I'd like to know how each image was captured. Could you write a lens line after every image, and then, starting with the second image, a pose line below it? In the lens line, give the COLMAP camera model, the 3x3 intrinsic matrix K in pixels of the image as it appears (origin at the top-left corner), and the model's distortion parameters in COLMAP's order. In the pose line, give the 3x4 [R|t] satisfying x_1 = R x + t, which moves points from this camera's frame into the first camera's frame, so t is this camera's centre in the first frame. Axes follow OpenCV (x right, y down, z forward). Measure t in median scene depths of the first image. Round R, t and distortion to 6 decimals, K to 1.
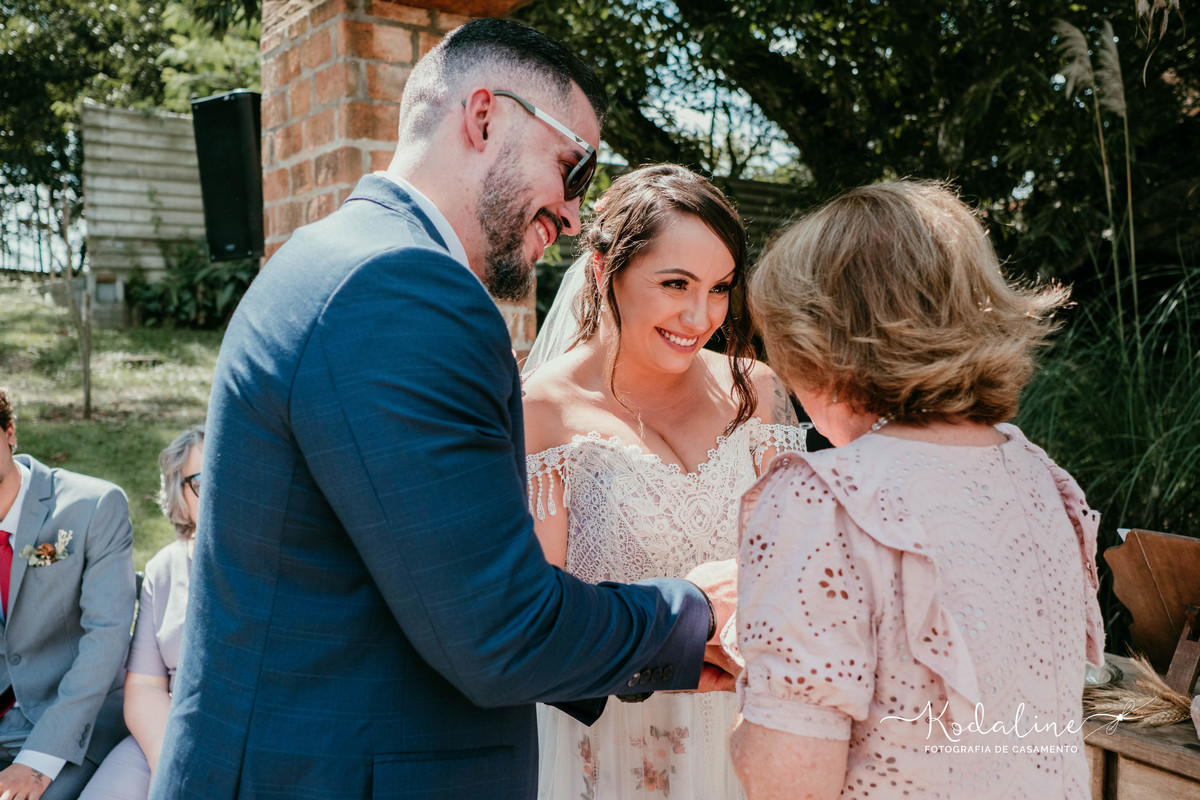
lens RADIAL K [[1152.1, 0, 593.4], [0, 1152.1, 407.4], [0, 0, 1]] dist [0.016900, 0.000000]
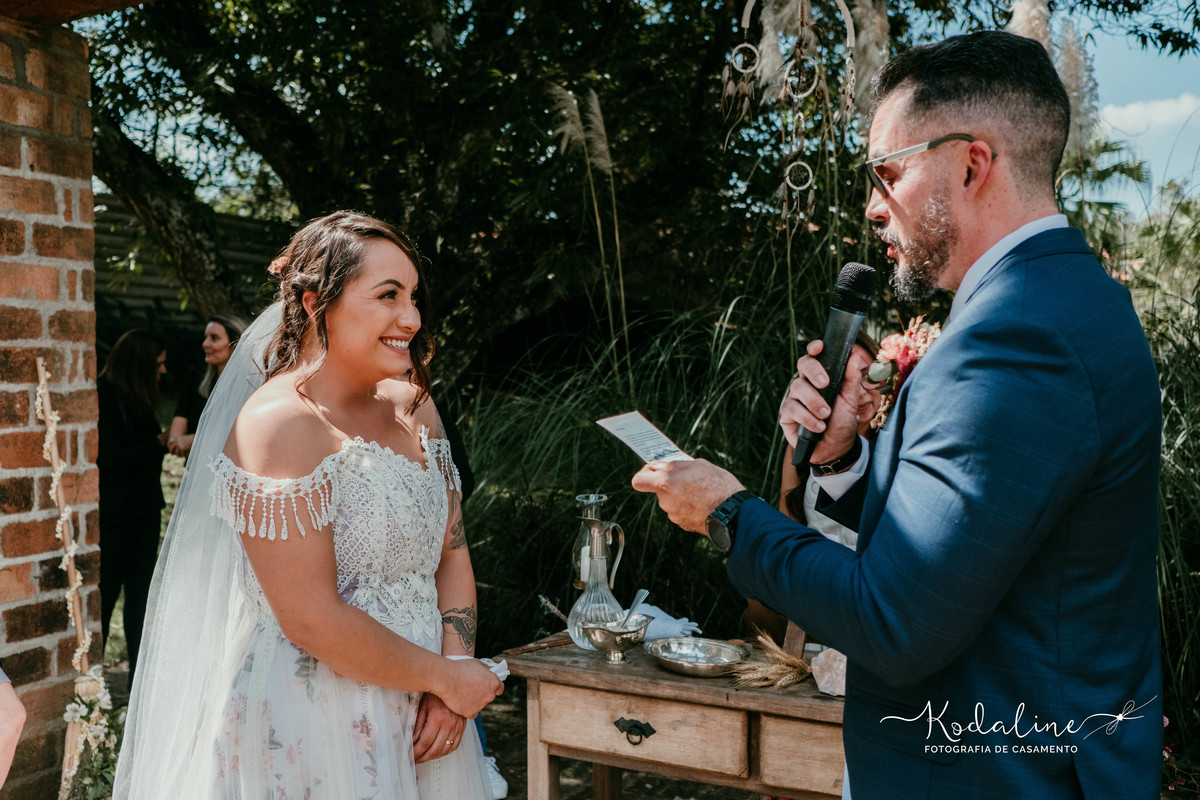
lens RADIAL K [[1210.2, 0, 546.7], [0, 1210.2, 427.4], [0, 0, 1]] dist [0.005748, 0.000000]
pose [[0.909574, -0.022778, 0.414917, -0.079494], [0.030712, 0.999451, -0.012458, 0.002307], [-0.414406, 0.024074, 0.909774, -0.020948]]
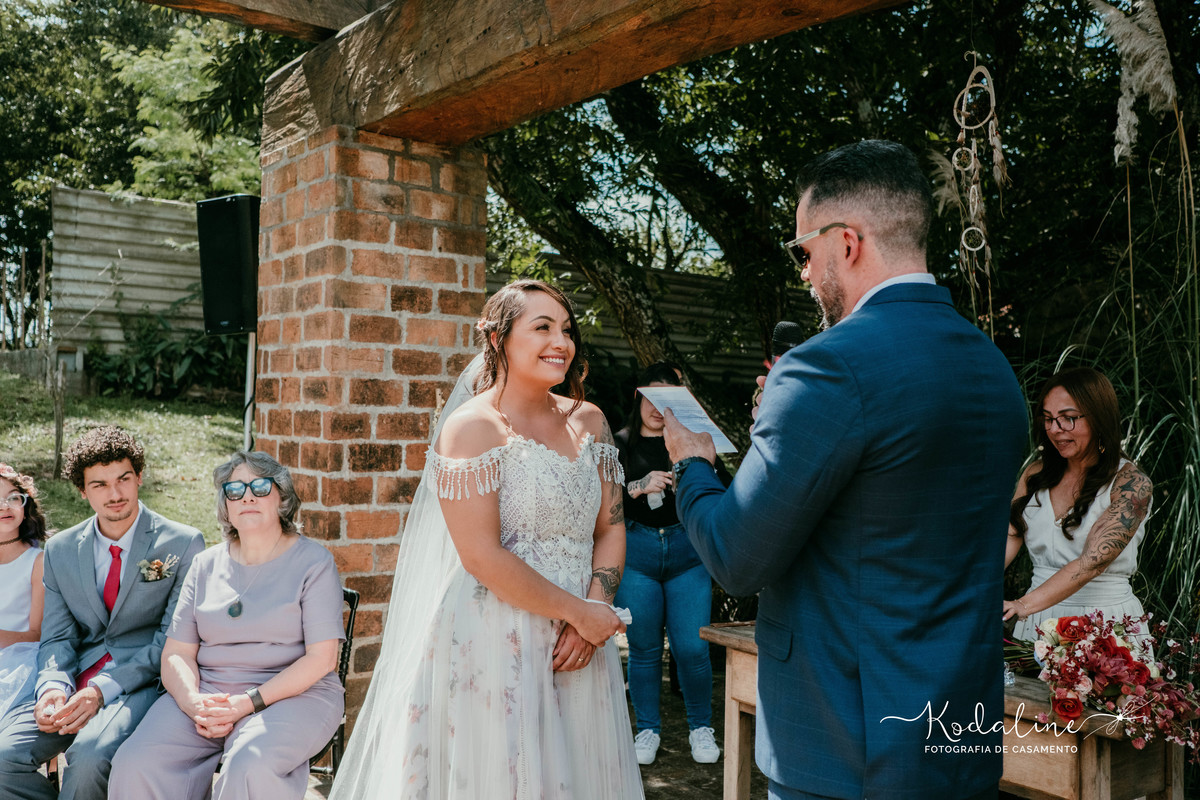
lens RADIAL K [[1152.1, 0, 599.4], [0, 1152.1, 394.5], [0, 0, 1]] dist [0.016900, 0.000000]
pose [[0.998161, 0.022214, 0.056409, 0.001917], [-0.017414, 0.996297, -0.084202, 0.018212], [-0.058071, 0.083065, 0.994851, -0.134021]]
